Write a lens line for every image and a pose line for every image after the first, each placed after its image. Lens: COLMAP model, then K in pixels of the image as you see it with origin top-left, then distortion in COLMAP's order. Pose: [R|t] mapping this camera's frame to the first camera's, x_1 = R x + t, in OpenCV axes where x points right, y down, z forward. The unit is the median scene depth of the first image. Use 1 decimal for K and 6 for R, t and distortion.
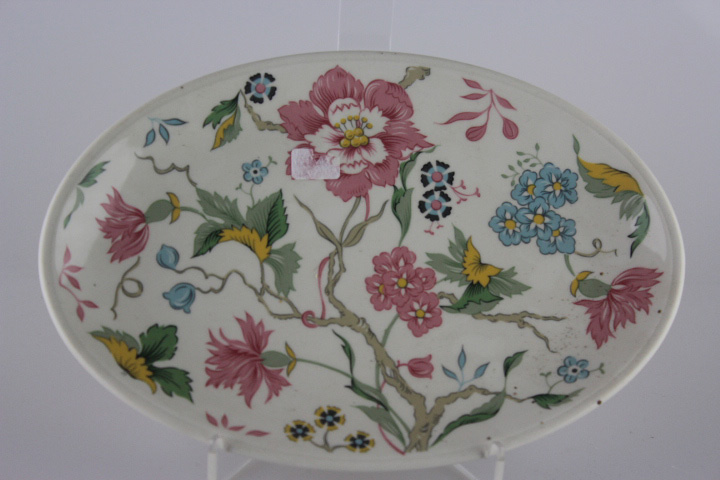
lens RADIAL K [[1062.1, 0, 360.0], [0, 1062.1, 240.0], [0, 0, 1]] dist [0.011843, 0.025069]
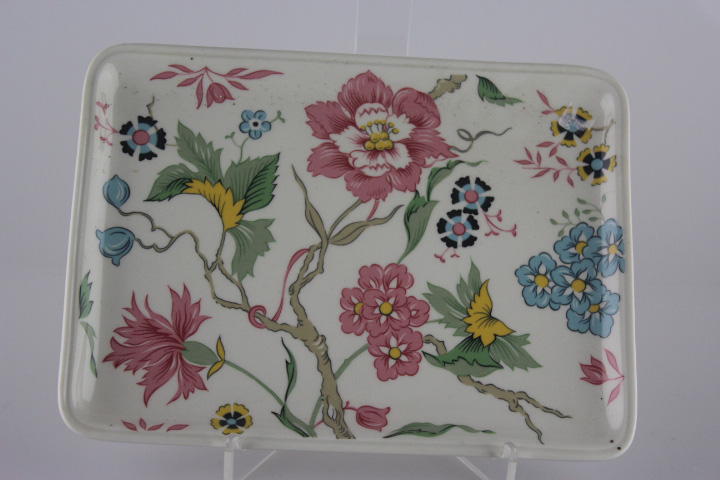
lens RADIAL K [[1062.1, 0, 360.0], [0, 1062.1, 240.0], [0, 0, 1]] dist [0.011843, 0.025069]
pose [[0.942775, 0.332629, 0.023109, -0.013720], [-0.329474, 0.939992, -0.088663, 0.068156], [-0.051214, 0.075976, 0.995794, 0.207548]]
